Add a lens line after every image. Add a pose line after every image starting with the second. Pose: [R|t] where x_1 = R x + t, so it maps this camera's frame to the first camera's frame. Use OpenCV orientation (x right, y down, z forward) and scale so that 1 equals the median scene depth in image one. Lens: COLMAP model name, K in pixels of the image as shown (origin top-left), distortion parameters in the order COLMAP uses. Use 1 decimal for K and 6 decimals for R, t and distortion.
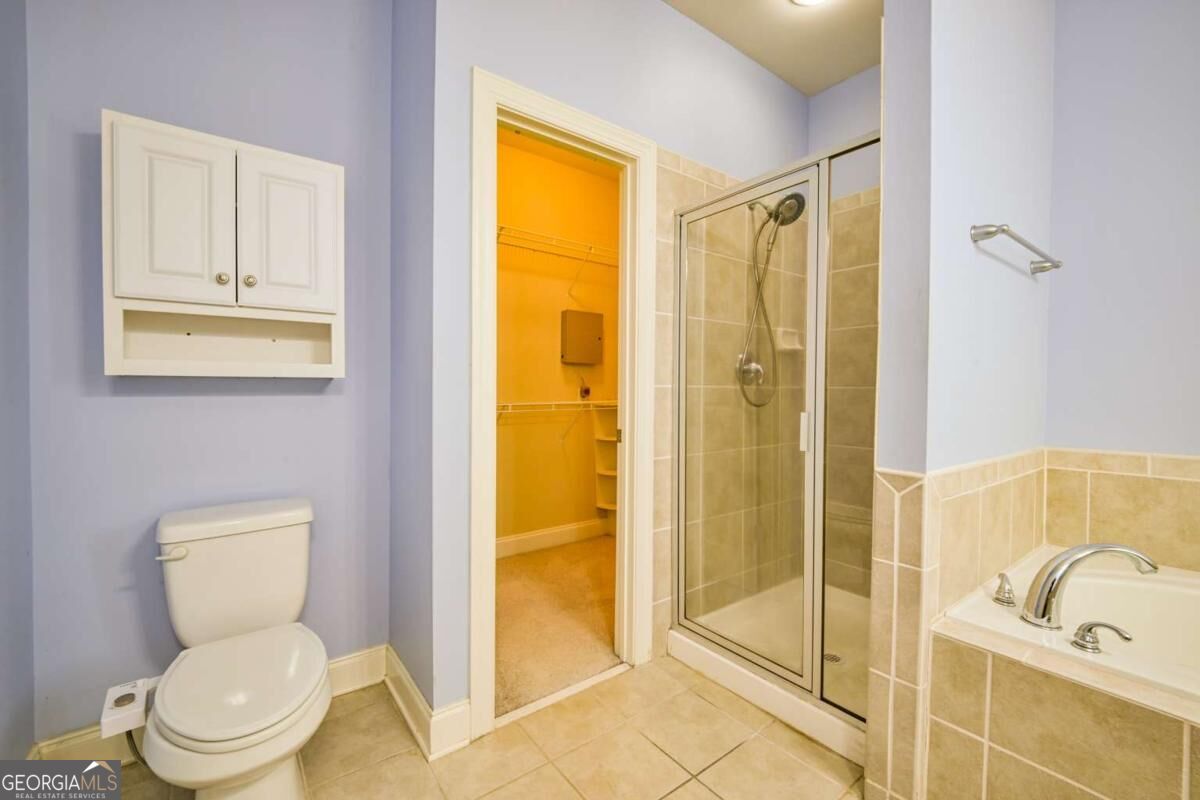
lens RADIAL K [[494.8, 0, 596.2], [0, 494.8, 399.2], [0, 0, 1]] dist [0.013536, -0.016999]
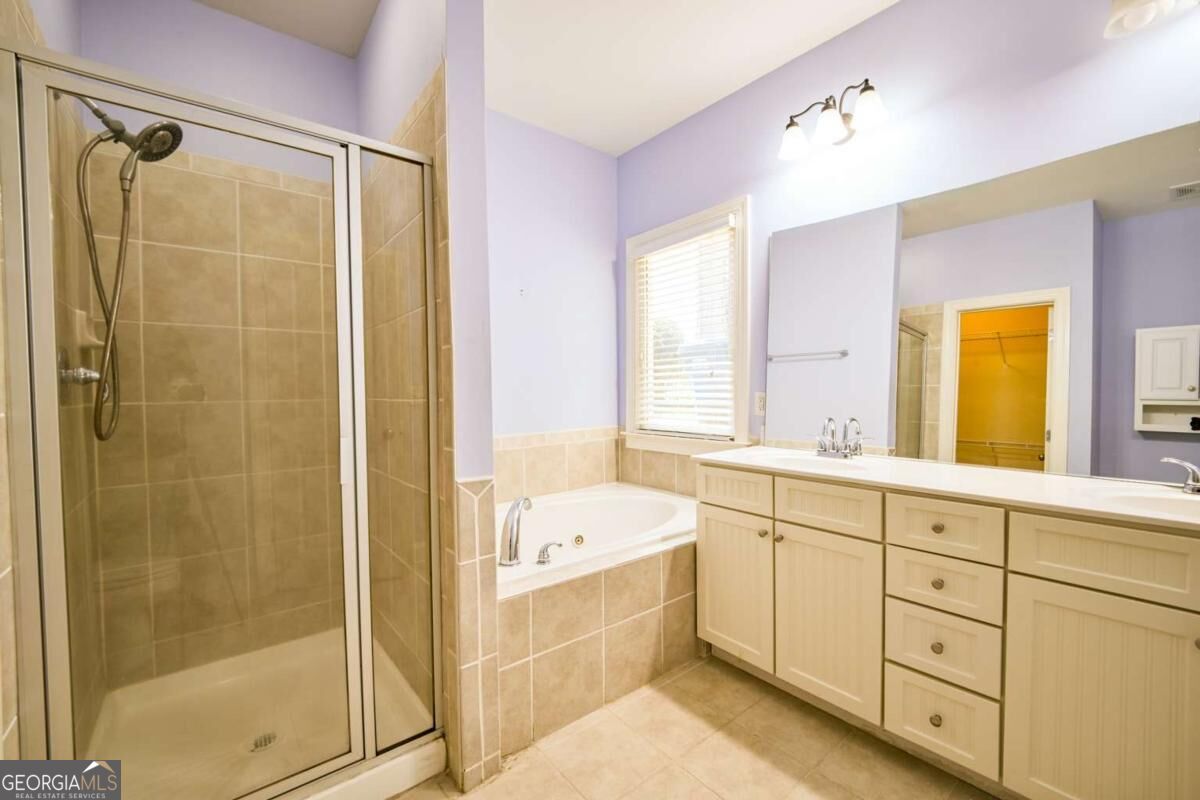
lens RADIAL K [[494.8, 0, 596.2], [0, 494.8, 399.2], [0, 0, 1]] dist [0.013536, -0.016999]
pose [[-0.036681, -0.025896, 0.998991, -3.063946], [0.032067, 0.999119, 0.027077, -0.332496], [-0.998812, 0.033028, -0.035819, 4.329457]]
